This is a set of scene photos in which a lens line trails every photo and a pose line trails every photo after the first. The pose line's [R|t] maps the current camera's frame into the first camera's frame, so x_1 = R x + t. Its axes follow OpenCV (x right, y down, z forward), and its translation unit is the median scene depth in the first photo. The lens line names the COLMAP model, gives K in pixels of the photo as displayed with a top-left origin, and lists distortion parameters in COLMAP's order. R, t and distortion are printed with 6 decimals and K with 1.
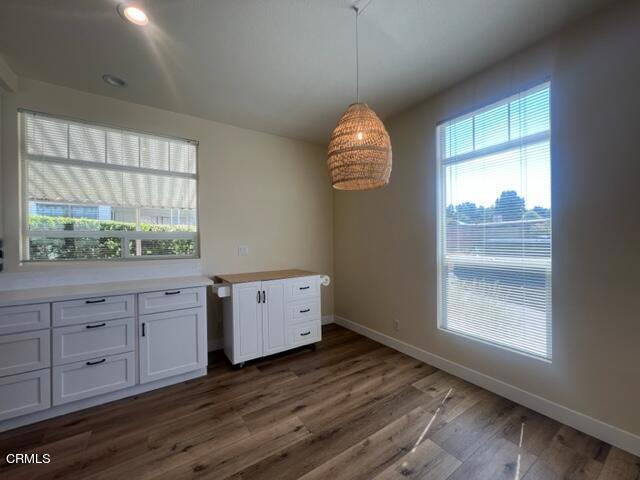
lens RADIAL K [[257.6, 0, 320.4], [0, 257.6, 241.1], [0, 0, 1]] dist [-0.003643, -0.000076]
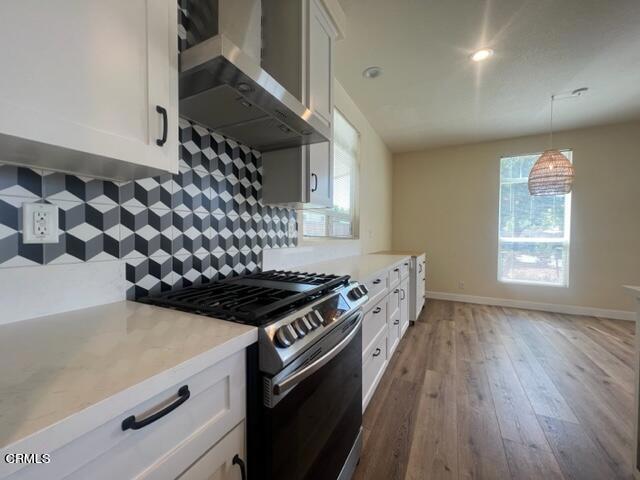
lens RADIAL K [[258.3, 0, 321.6], [0, 258.3, 240.0], [0, 0, 1]] dist [0.000131, 0.000000]
pose [[0.870609, 0.016213, 0.491709, -1.401590], [-0.023065, 0.999703, 0.007874, 0.095276], [-0.491435, -0.018196, 0.870724, 0.146392]]
